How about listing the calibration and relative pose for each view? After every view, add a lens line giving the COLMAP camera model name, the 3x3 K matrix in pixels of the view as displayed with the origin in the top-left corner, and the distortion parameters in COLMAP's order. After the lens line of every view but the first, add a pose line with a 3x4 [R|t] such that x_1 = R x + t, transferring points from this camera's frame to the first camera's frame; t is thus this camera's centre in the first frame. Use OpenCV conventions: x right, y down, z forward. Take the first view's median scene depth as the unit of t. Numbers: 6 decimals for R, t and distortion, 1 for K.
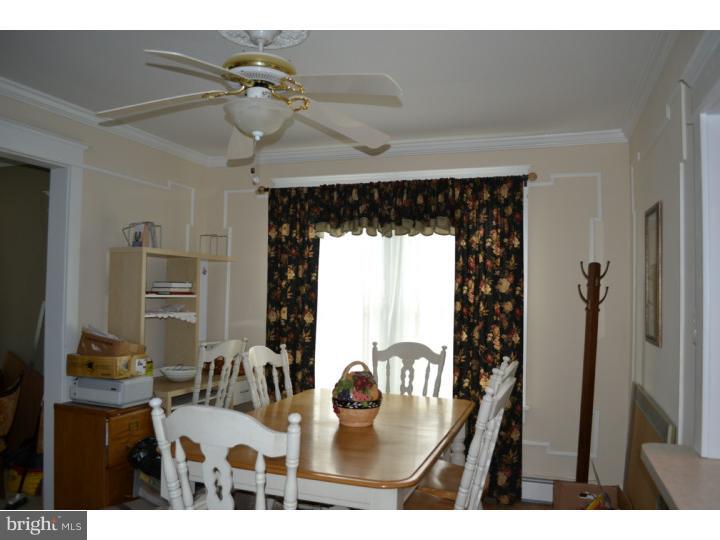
lens RADIAL K [[587.6, 0, 358.9], [0, 587.6, 269.8], [0, 0, 1]] dist [-0.067645, 0.004901]
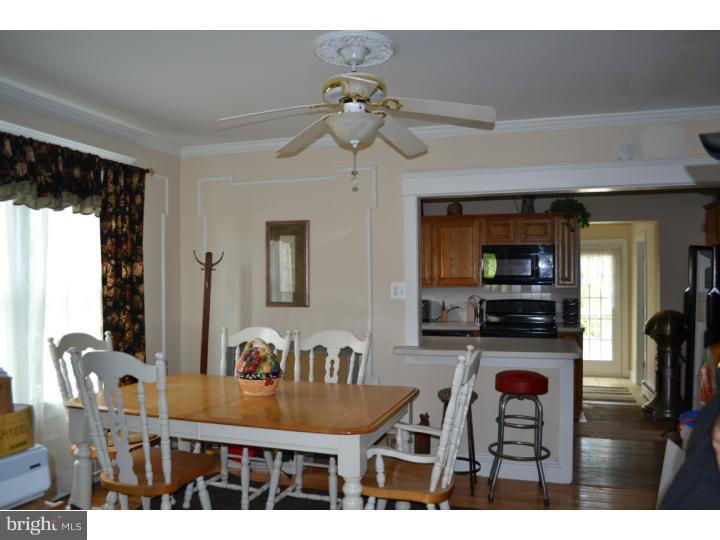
lens RADIAL K [[587.6, 0, 354.2], [0, 587.6, 272.3], [0, 0, 1]] dist [-0.067645, 0.004901]
pose [[-0.022405, -0.005103, 0.999736, -0.796291], [-0.041359, 0.999136, 0.004173, 0.010829], [-0.998893, -0.041255, -0.022597, 0.605551]]
